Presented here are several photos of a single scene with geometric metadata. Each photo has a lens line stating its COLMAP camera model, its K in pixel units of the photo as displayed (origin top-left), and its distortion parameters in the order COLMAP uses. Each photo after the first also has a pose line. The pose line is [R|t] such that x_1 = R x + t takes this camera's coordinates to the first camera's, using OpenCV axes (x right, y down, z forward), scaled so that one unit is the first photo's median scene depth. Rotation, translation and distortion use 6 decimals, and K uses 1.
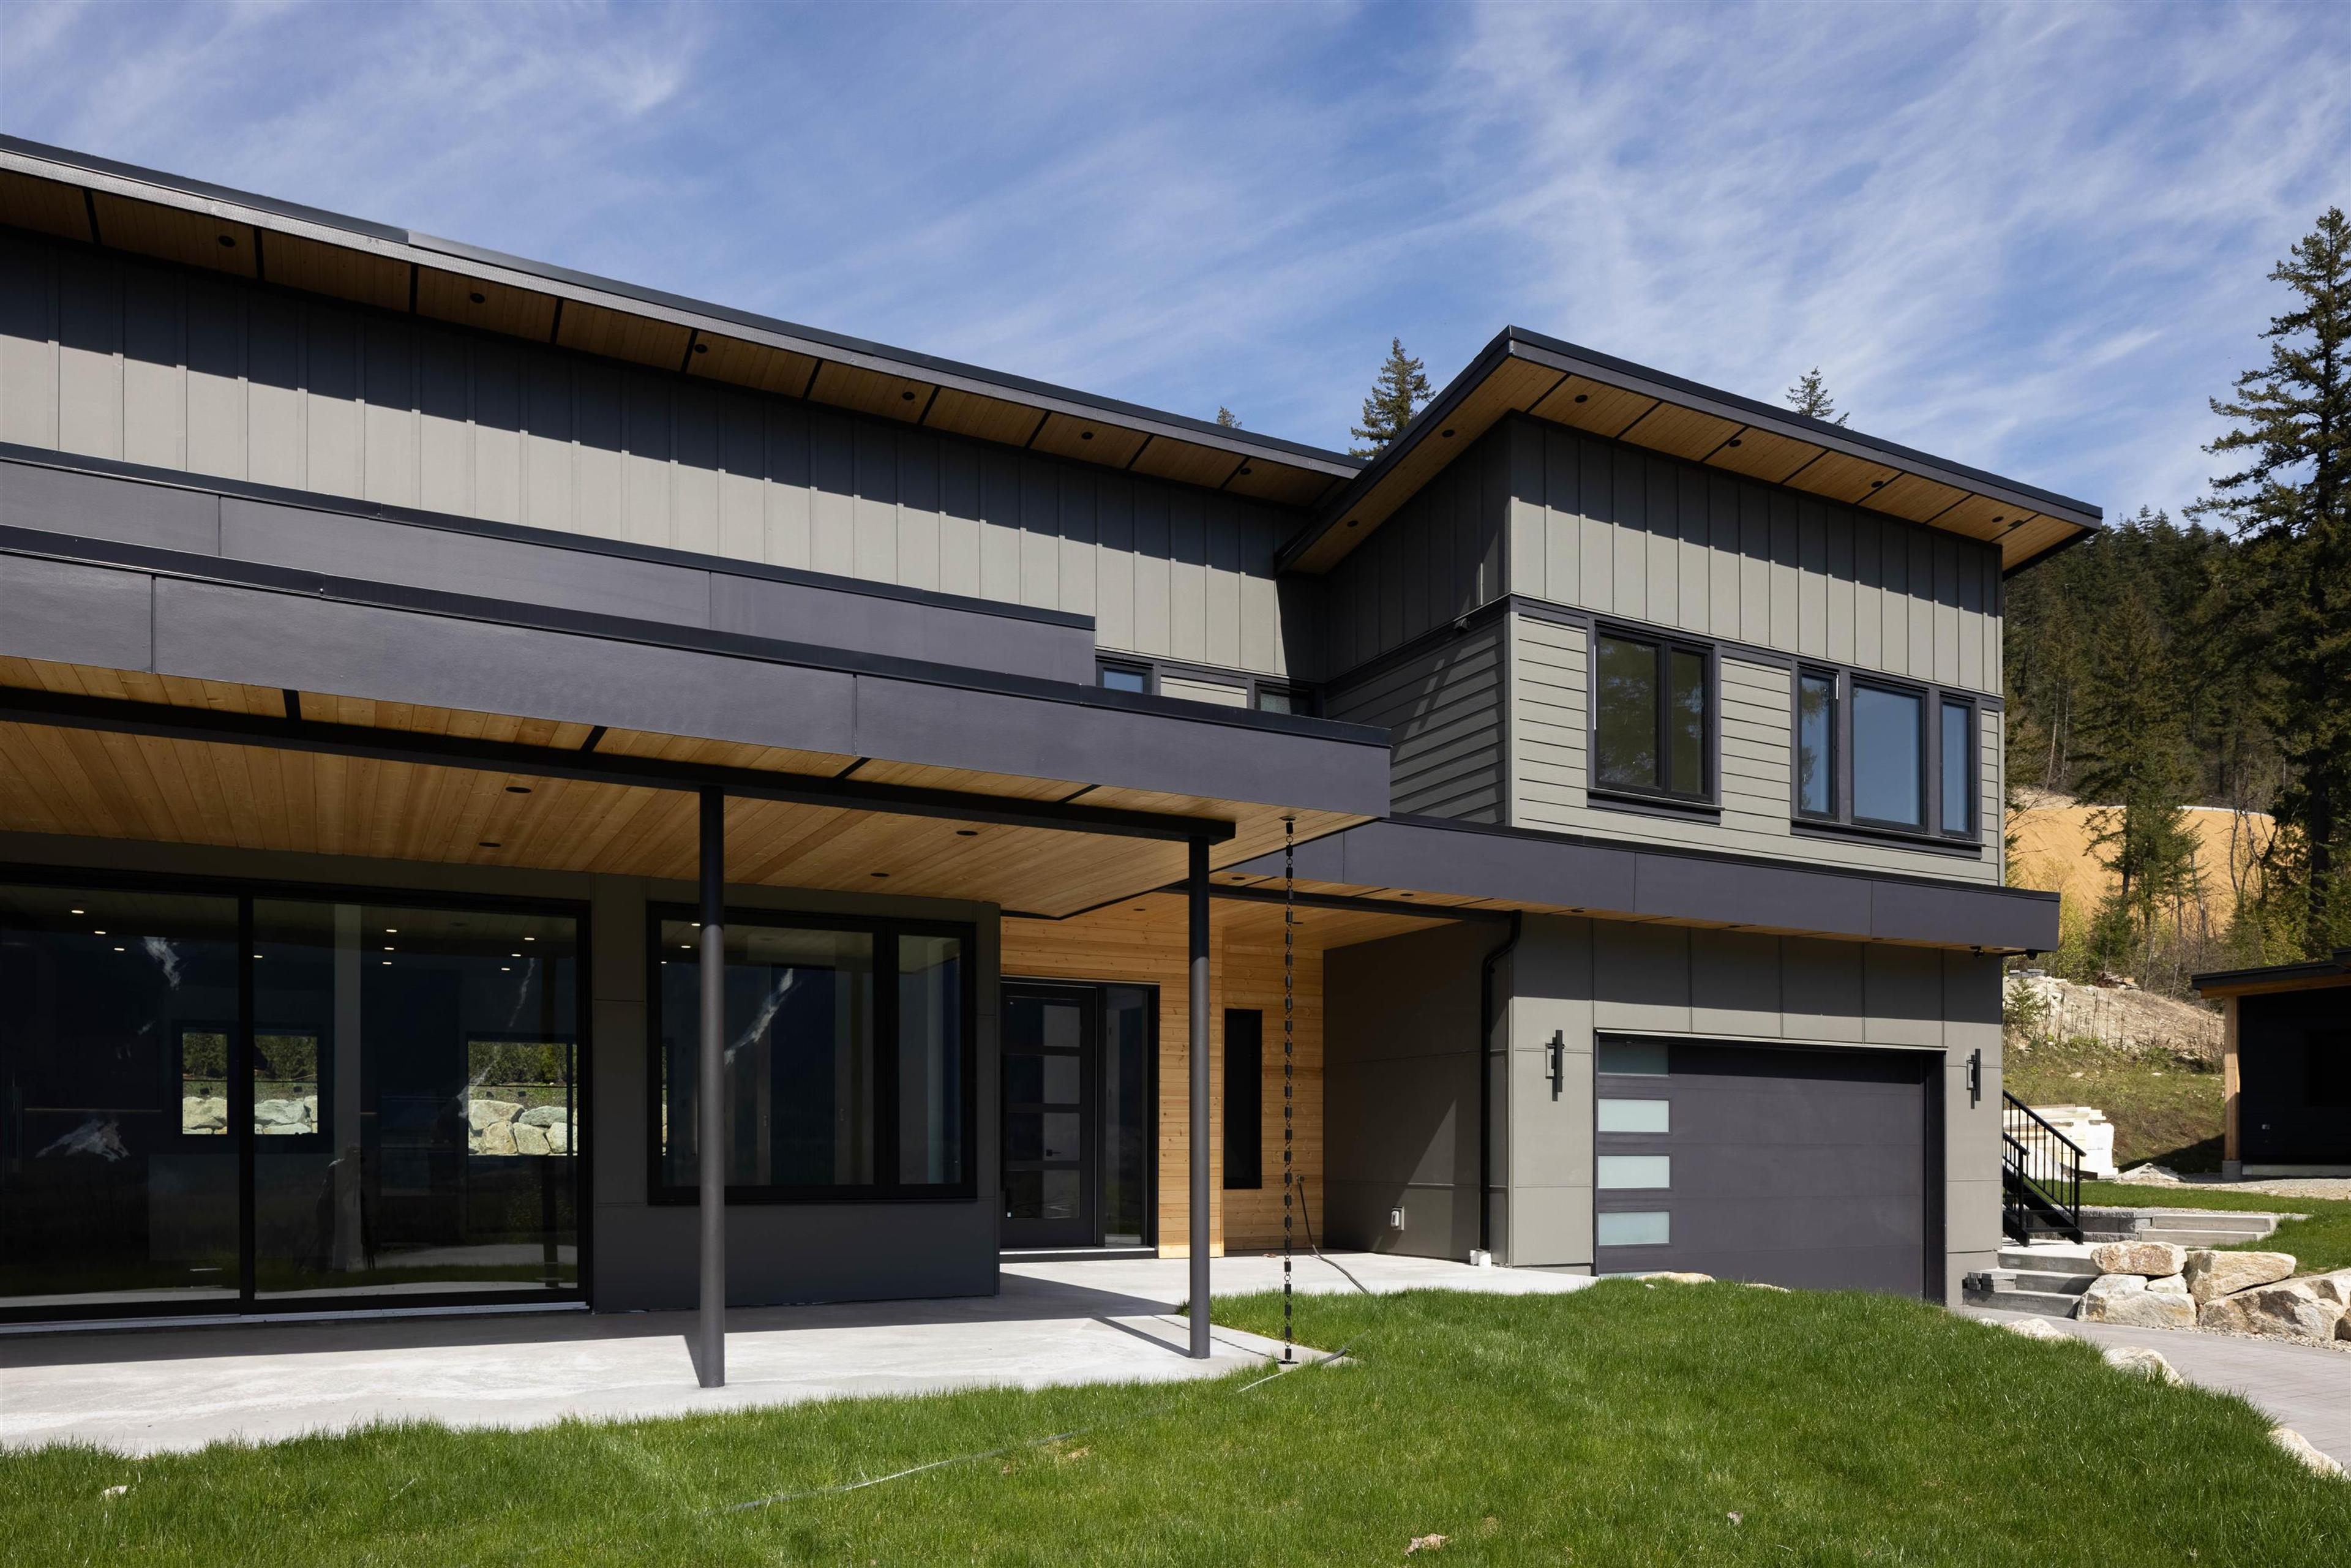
lens RADIAL K [[1605.7, 0, 1170.9], [0, 1605.7, 1162.1], [0, 0, 1]] dist [-0.004336, -0.000929]
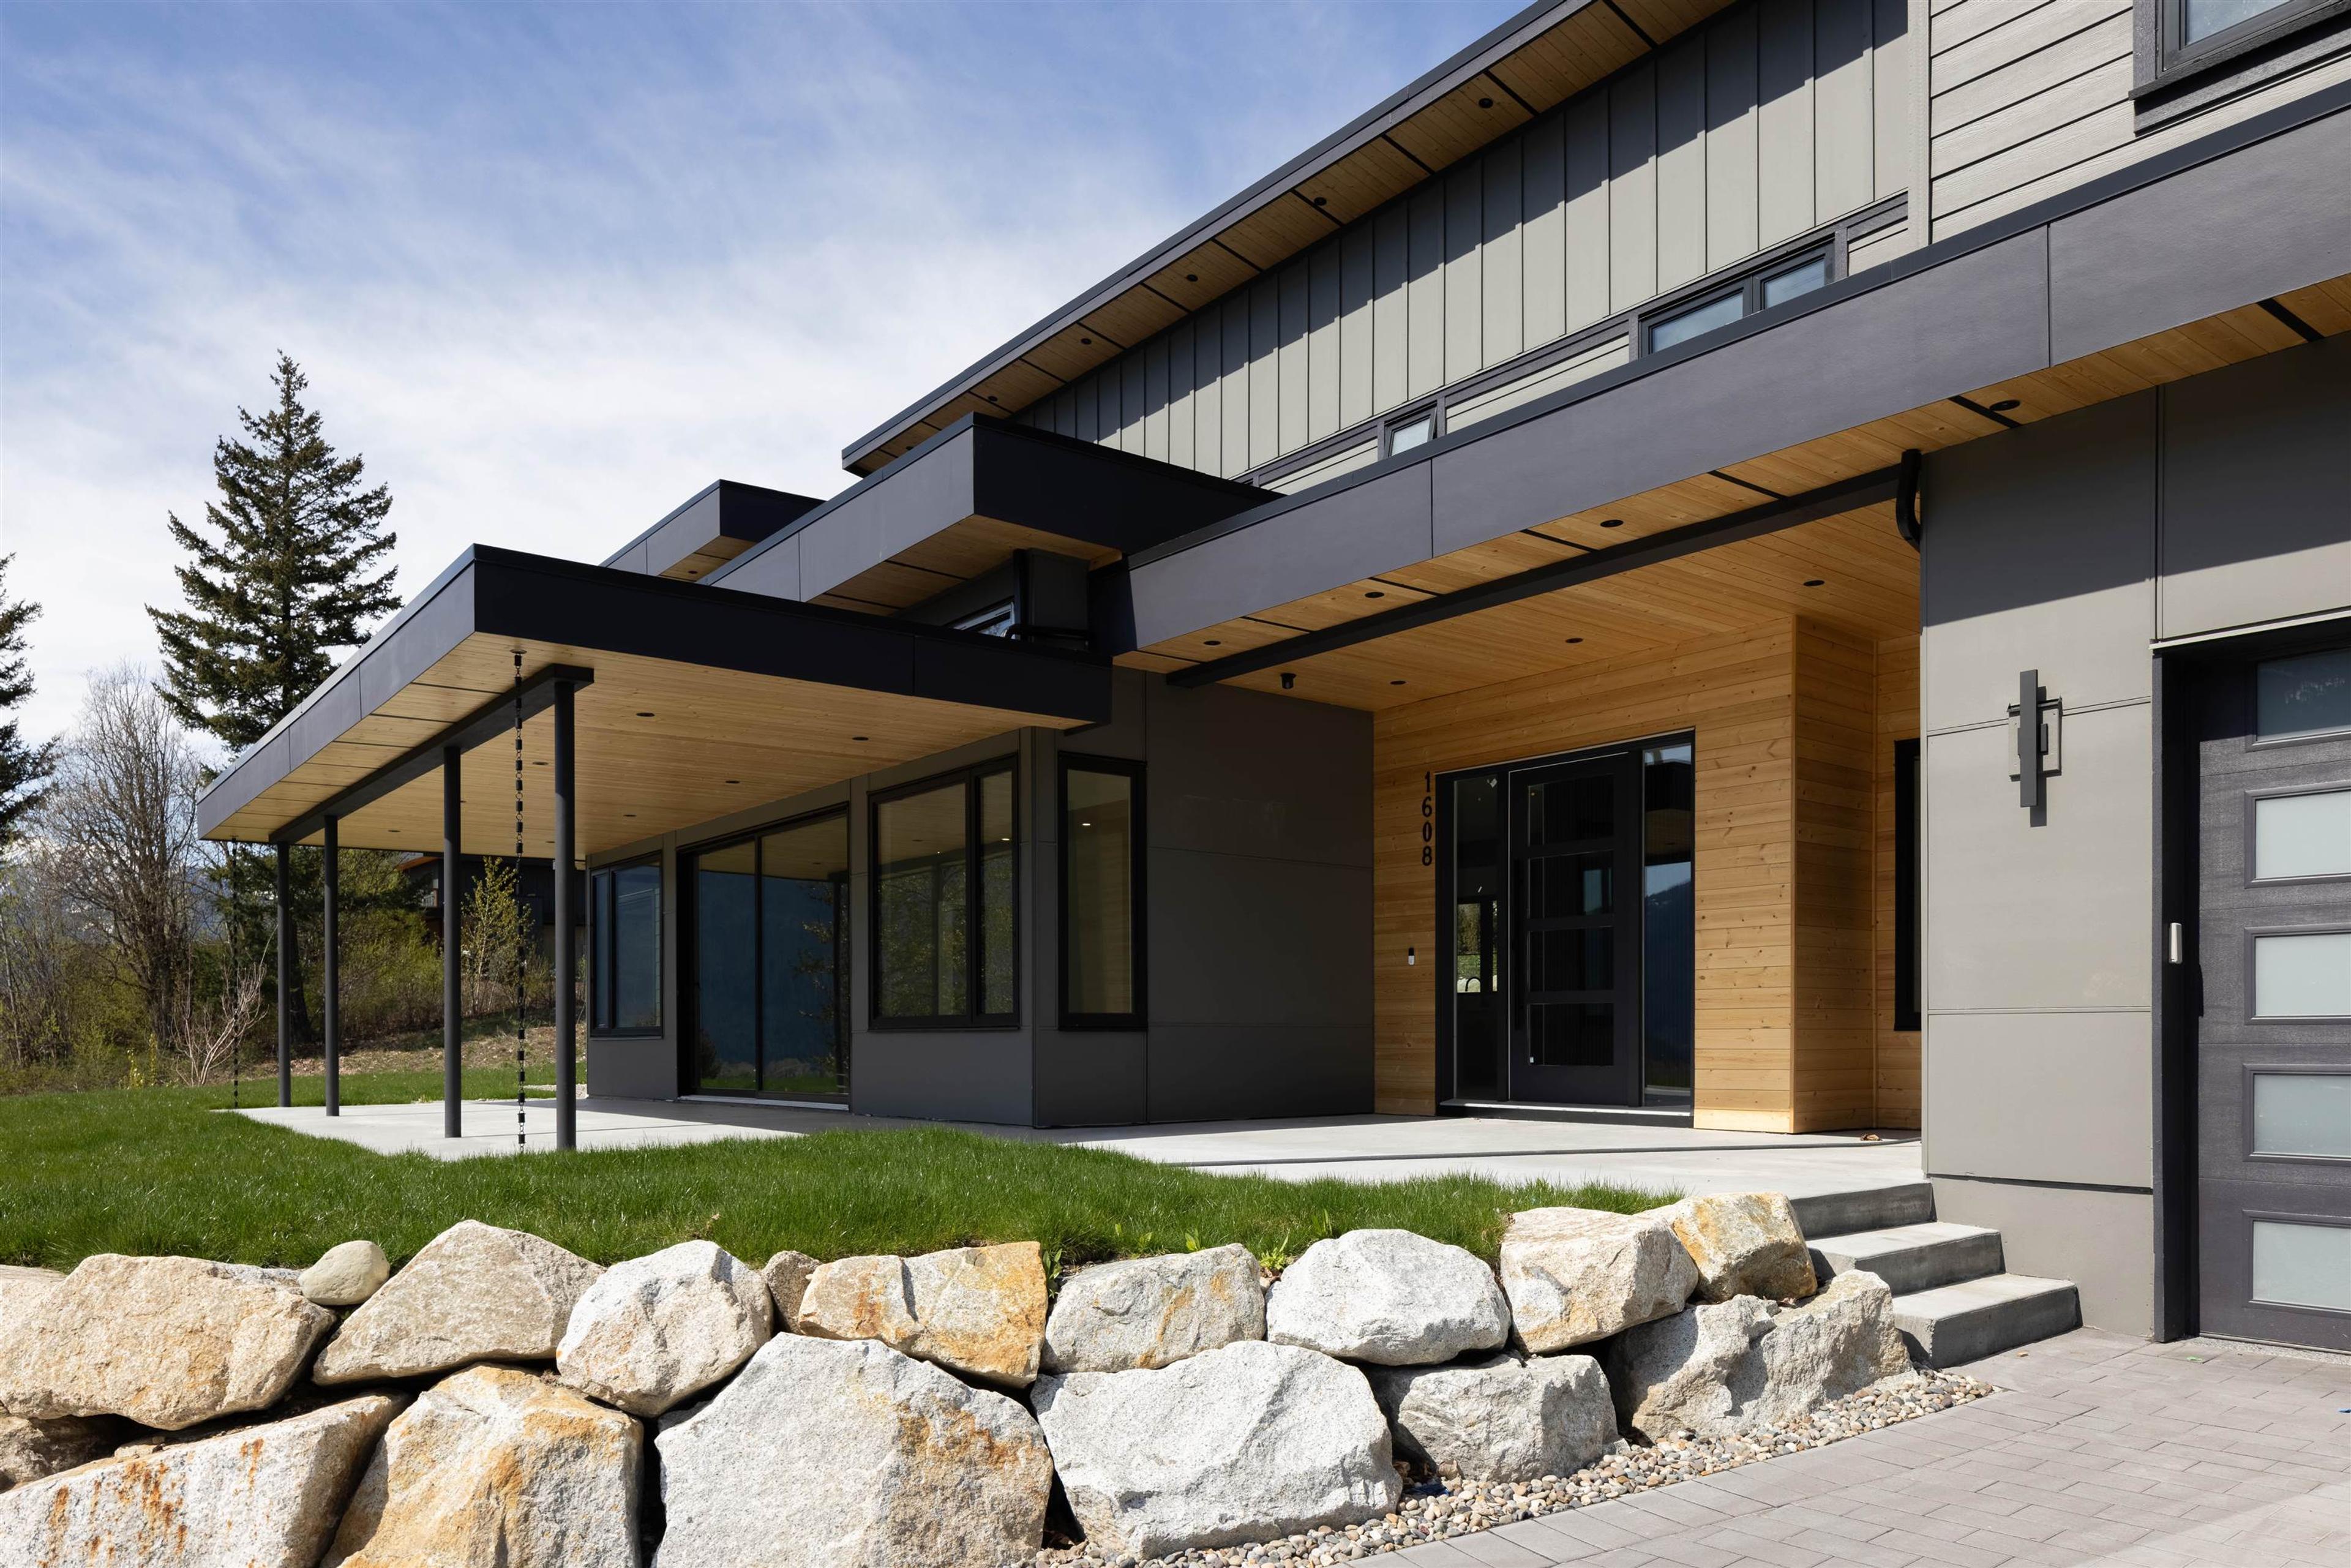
lens RADIAL K [[1612.2, 0, 1150.4], [0, 1612.2, 1038.5], [0, 0, 1]] dist [-0.007220, 0.000474]
pose [[0.176464, -0.002421, -0.984304, 0.608958], [0.000435, 0.999997, -0.002382, 0.022473], [0.984307, -0.000007, 0.176465, 0.628810]]
